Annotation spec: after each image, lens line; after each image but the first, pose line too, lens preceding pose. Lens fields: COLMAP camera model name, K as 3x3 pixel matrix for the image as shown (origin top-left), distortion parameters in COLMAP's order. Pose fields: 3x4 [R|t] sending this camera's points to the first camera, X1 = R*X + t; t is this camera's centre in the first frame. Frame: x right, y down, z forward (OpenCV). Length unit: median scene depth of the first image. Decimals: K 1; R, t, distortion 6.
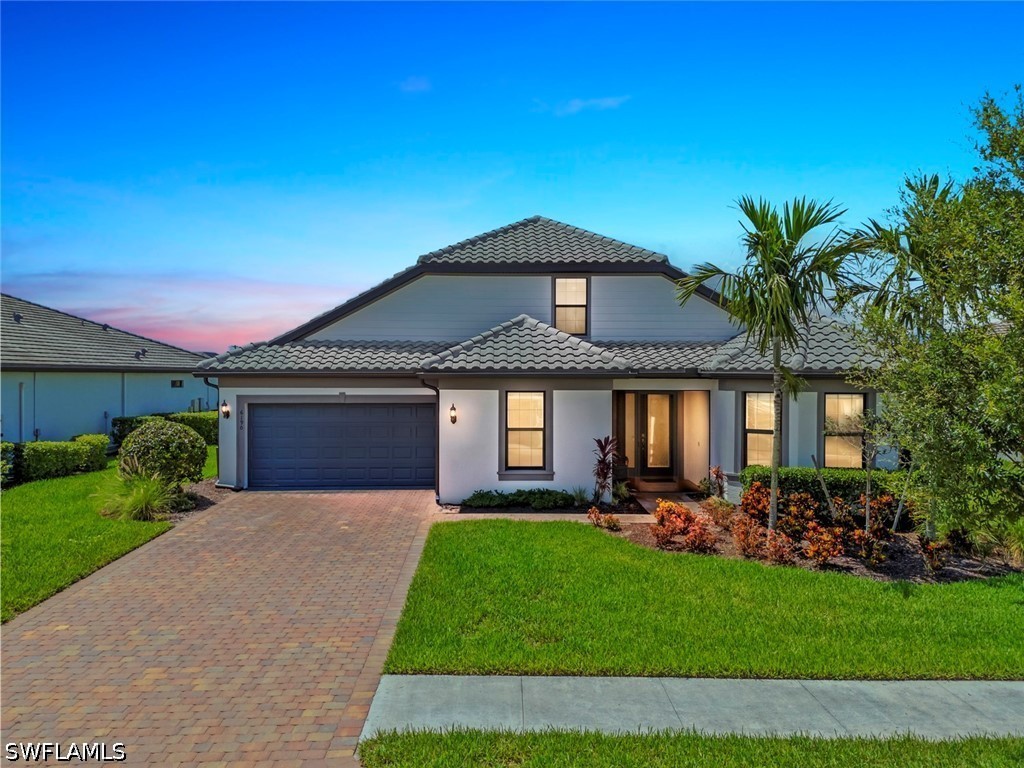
lens RADIAL K [[759.2, 0, 512.0], [0, 759.2, 384.0], [0, 0, 1]] dist [0.060069, -0.044082]
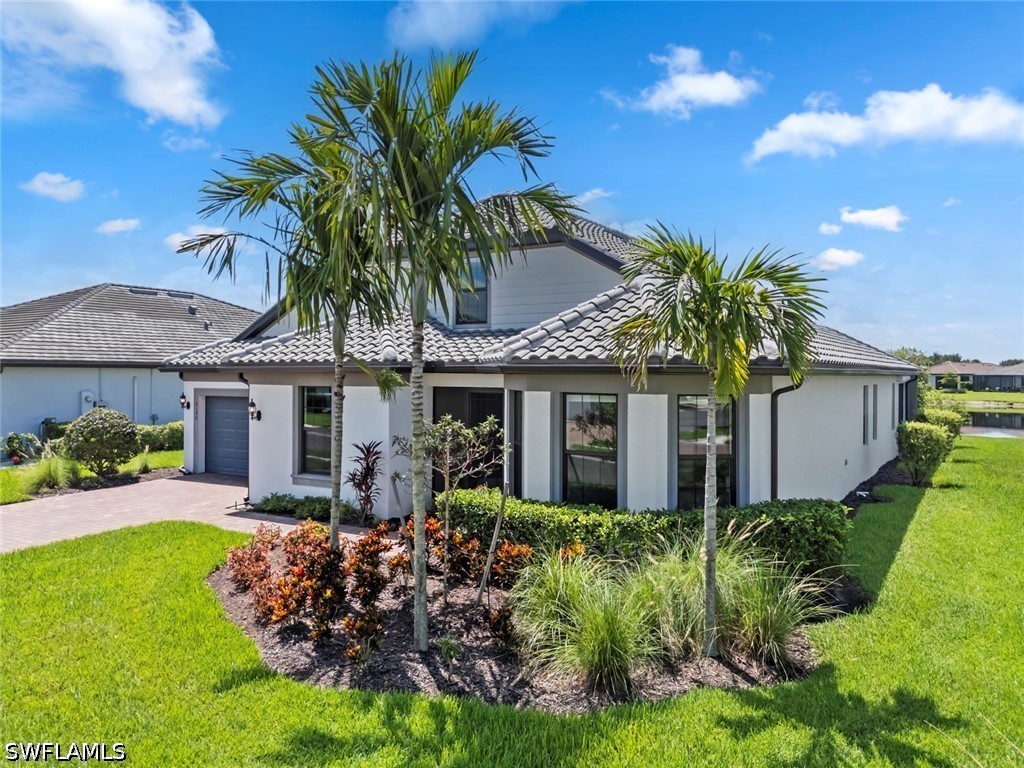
lens RADIAL K [[759.2, 0, 512.0], [0, 759.2, 384.0], [0, 0, 1]] dist [0.060069, -0.044082]
pose [[0.839410, 0.008855, -0.543426, 0.891699], [-0.009527, 0.999953, 0.001577, 0.003049], [0.543415, 0.003853, 0.839455, 0.466942]]
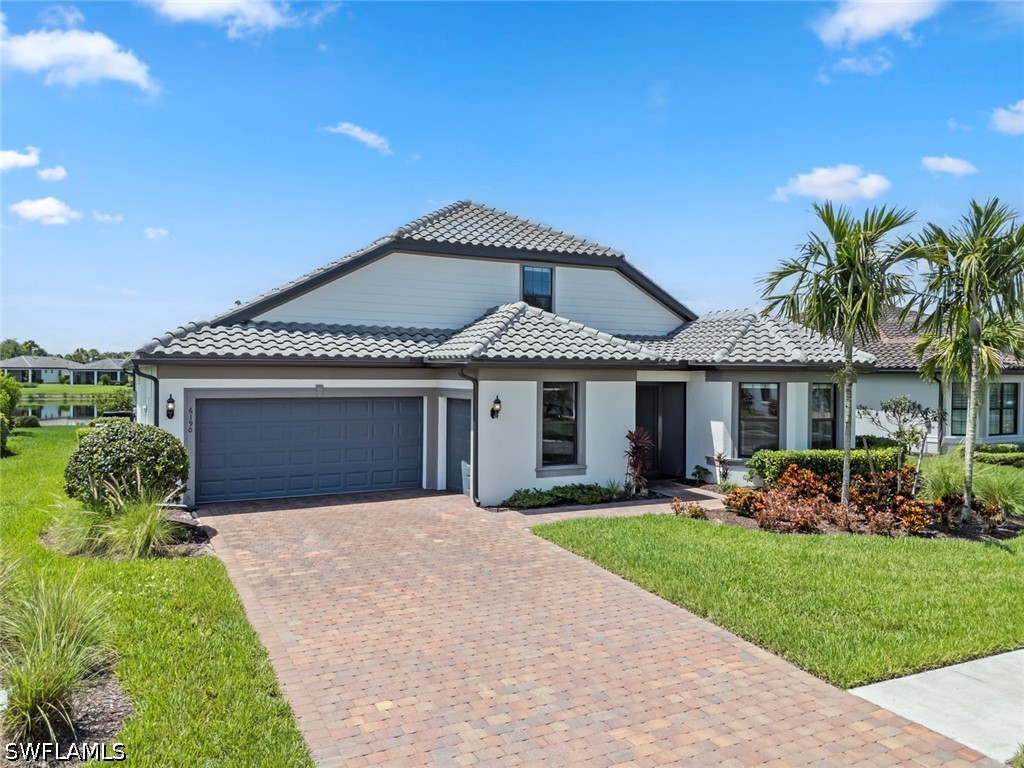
lens RADIAL K [[749.9, 0, 512.0], [0, 749.9, 384.0], [0, 0, 1]] dist [0.058274, -0.038680]
pose [[0.899879, -0.001598, 0.436137, -0.566509], [0.000456, 0.999996, 0.002723, 0.011518], [-0.436140, -0.002252, 0.899876, 0.229748]]
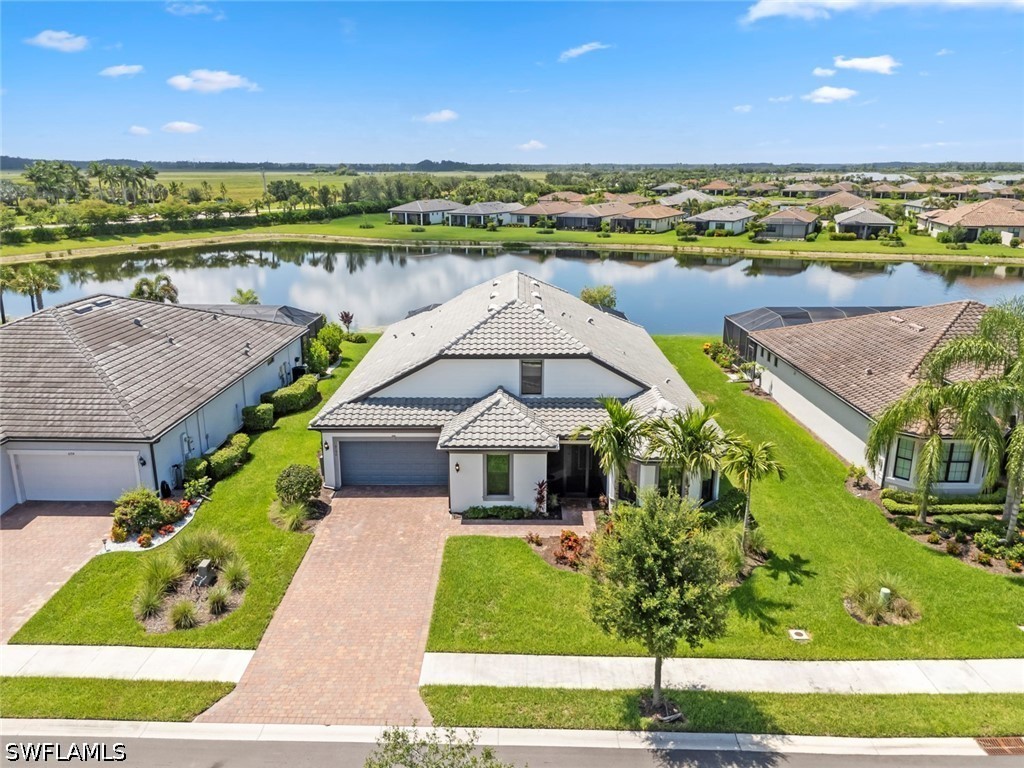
lens RADIAL K [[749.9, 0, 512.0], [0, 749.9, 384.0], [0, 0, 1]] dist [0.058274, -0.038680]
pose [[0.999386, 0.008169, -0.034061, 0.138306], [0.000954, 0.965716, 0.259599, -0.766432], [0.035014, -0.259473, 0.965116, -0.822953]]
